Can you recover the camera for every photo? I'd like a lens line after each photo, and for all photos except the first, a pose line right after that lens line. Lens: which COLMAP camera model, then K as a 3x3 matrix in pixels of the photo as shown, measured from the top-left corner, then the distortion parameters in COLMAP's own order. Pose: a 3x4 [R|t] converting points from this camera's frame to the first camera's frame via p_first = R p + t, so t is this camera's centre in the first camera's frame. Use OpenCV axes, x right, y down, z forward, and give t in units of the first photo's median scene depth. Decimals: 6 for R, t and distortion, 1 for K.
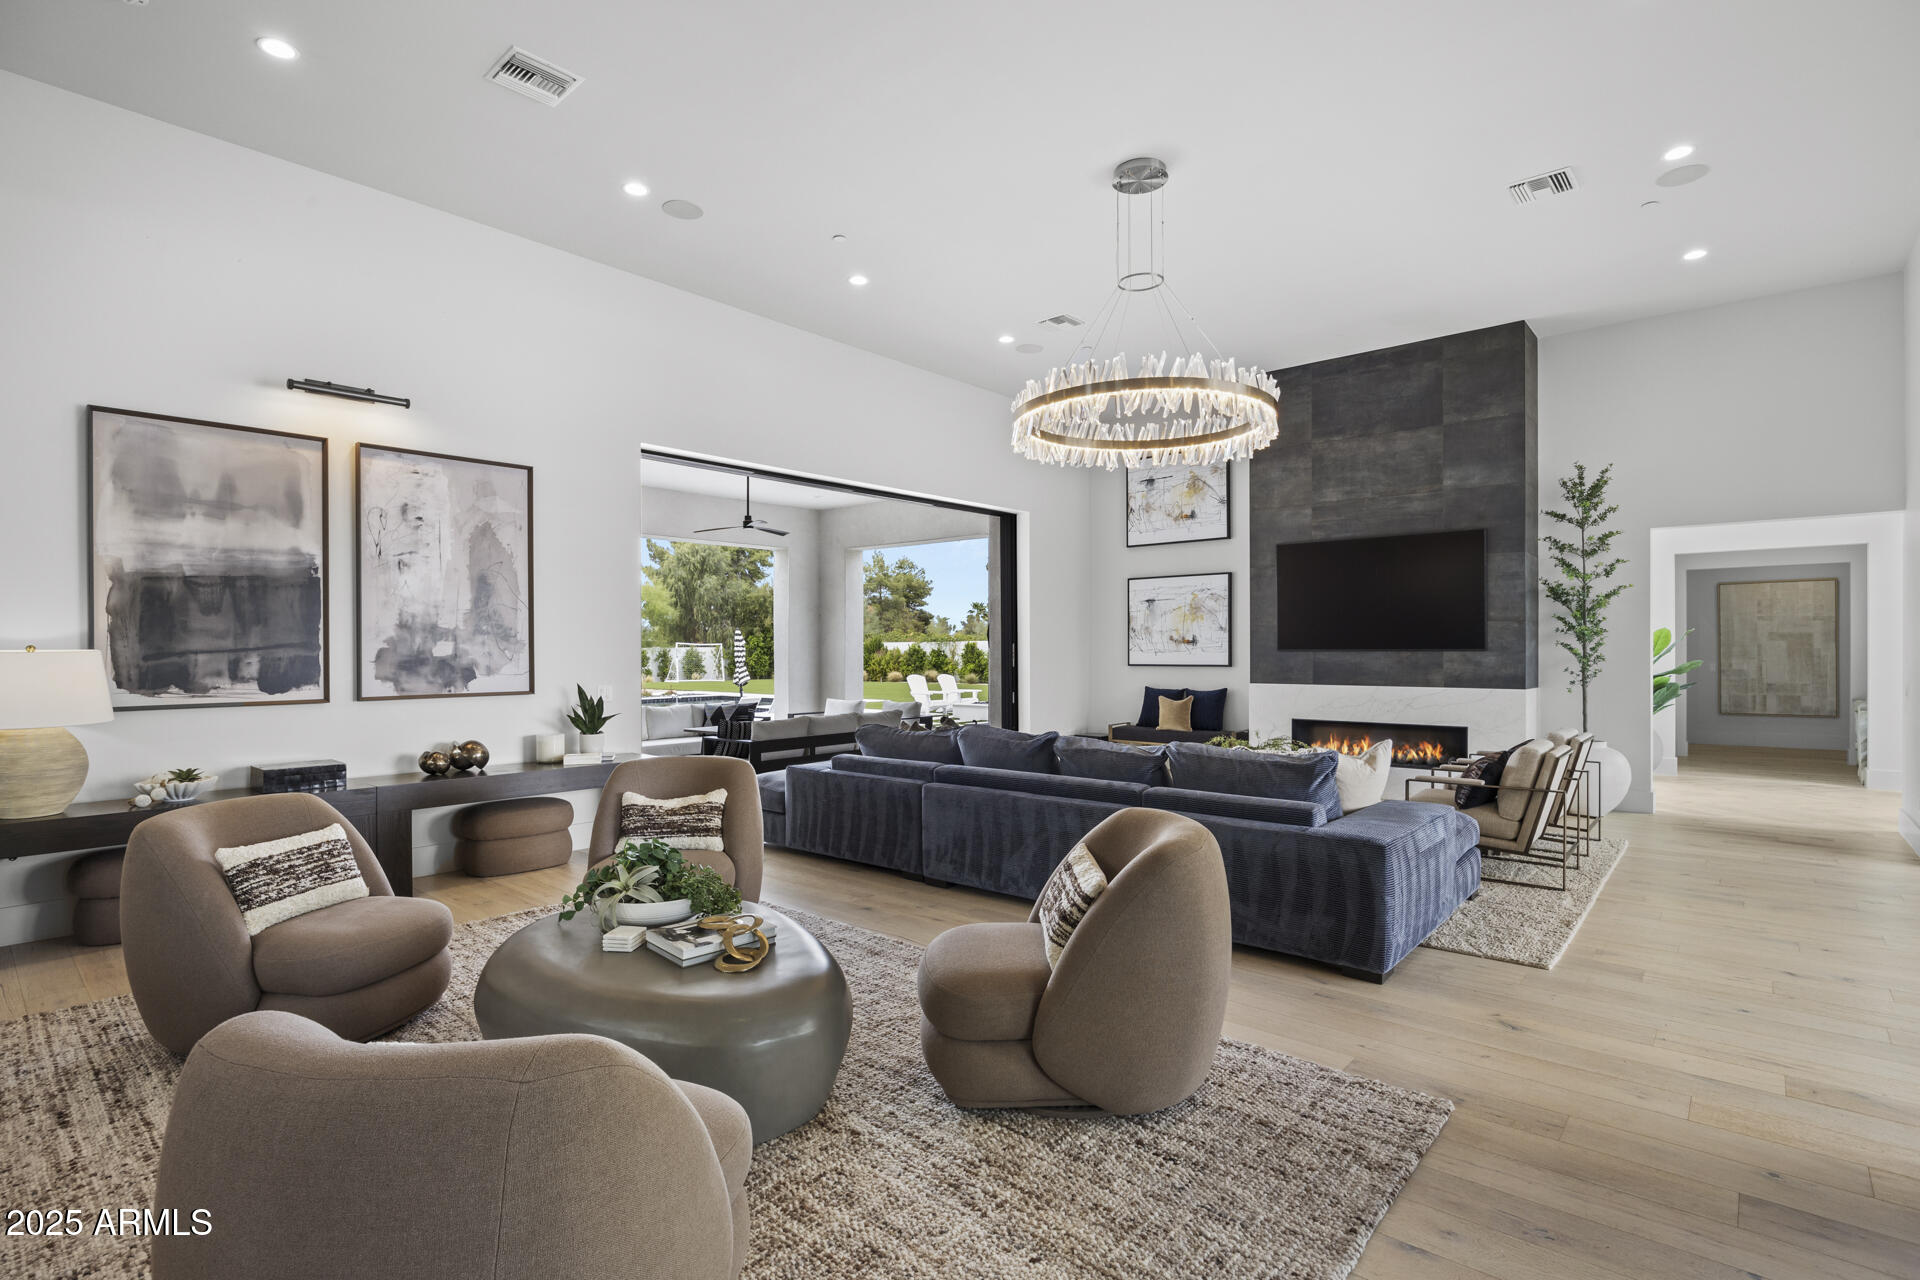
lens RADIAL K [[918.4, 0, 968.1], [0, 918.4, 651.9], [0, 0, 1]] dist [-0.018222, -0.000184]
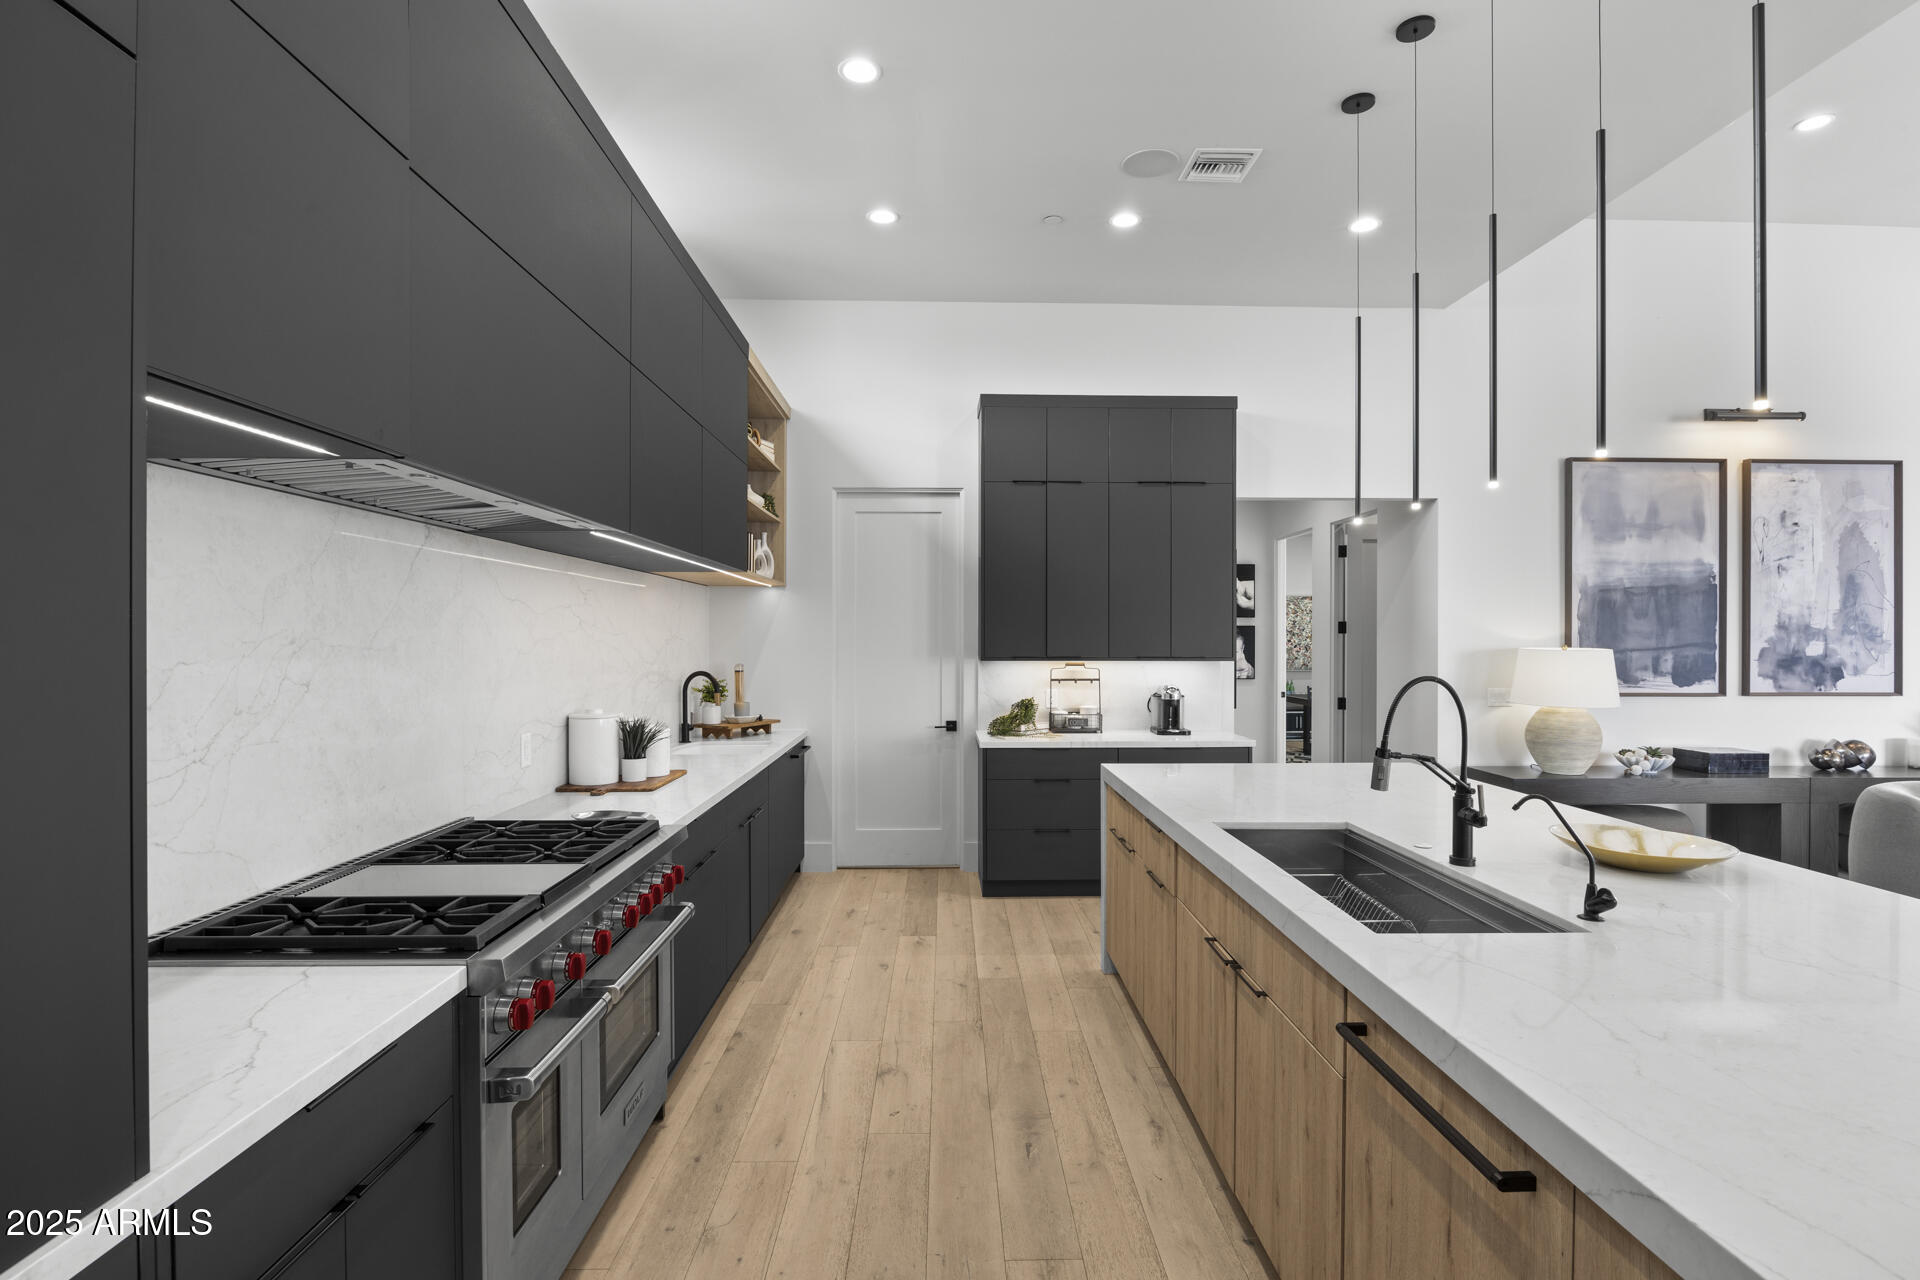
lens RADIAL K [[918.2, 0, 960.0], [0, 918.2, 640.0], [0, 0, 1]] dist [-0.014767, 0.000271]
pose [[0.667328, 0.007559, -0.744725, -0.463565], [-0.008539, 0.999960, 0.002497, -0.007326], [0.744715, 0.004693, 0.667366, -0.407564]]
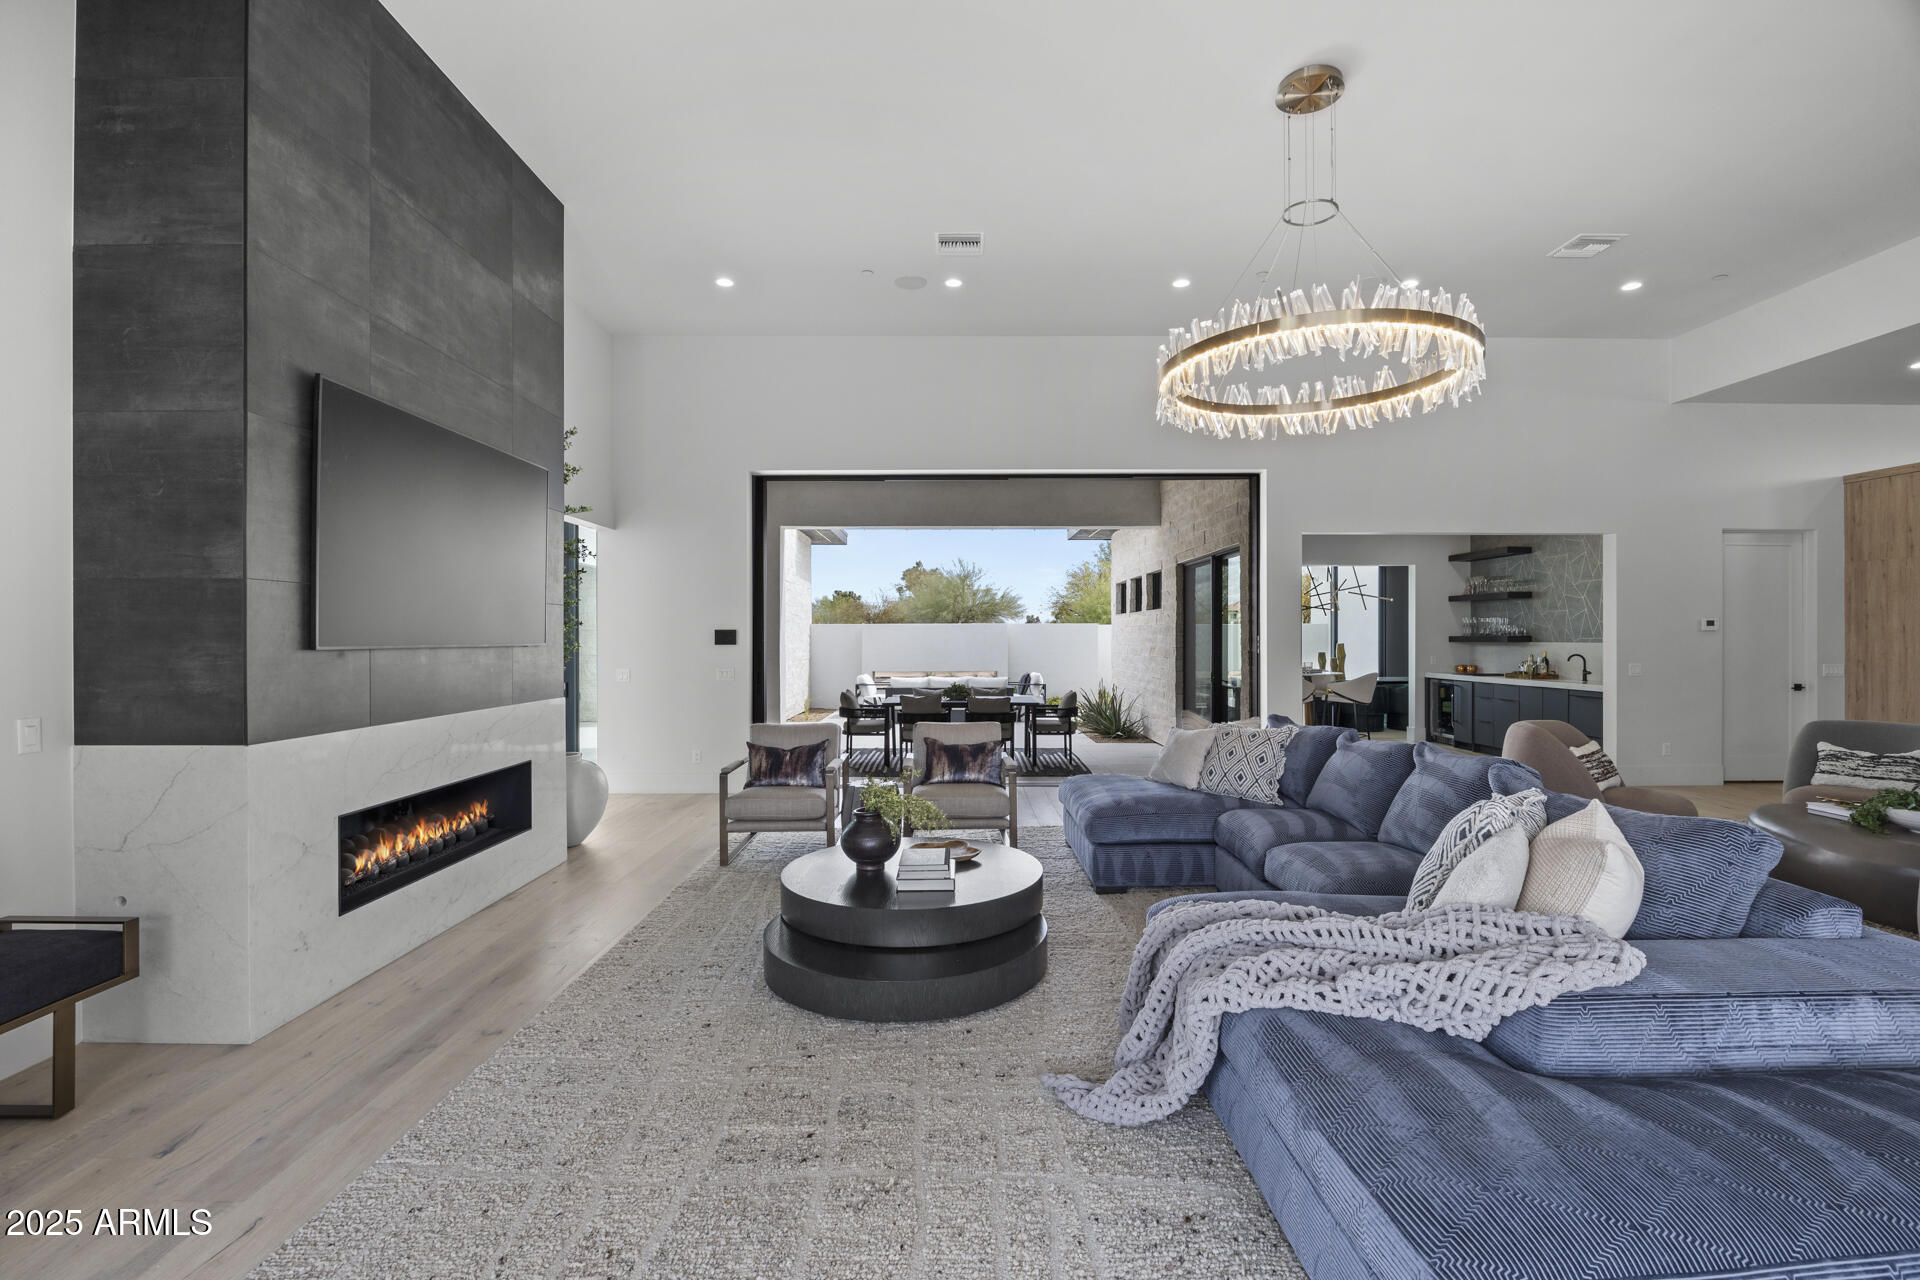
lens RADIAL K [[846.8, 0, 960.0], [0, 846.8, 640.0], [0, 0, 1]] dist [-0.001840, -0.000127]
pose [[-0.660564, 0.002192, 0.750767, -0.177746], [0.008219, 0.999957, 0.004313, -0.007165], [-0.750725, 0.009020, -0.660553, 1.655743]]
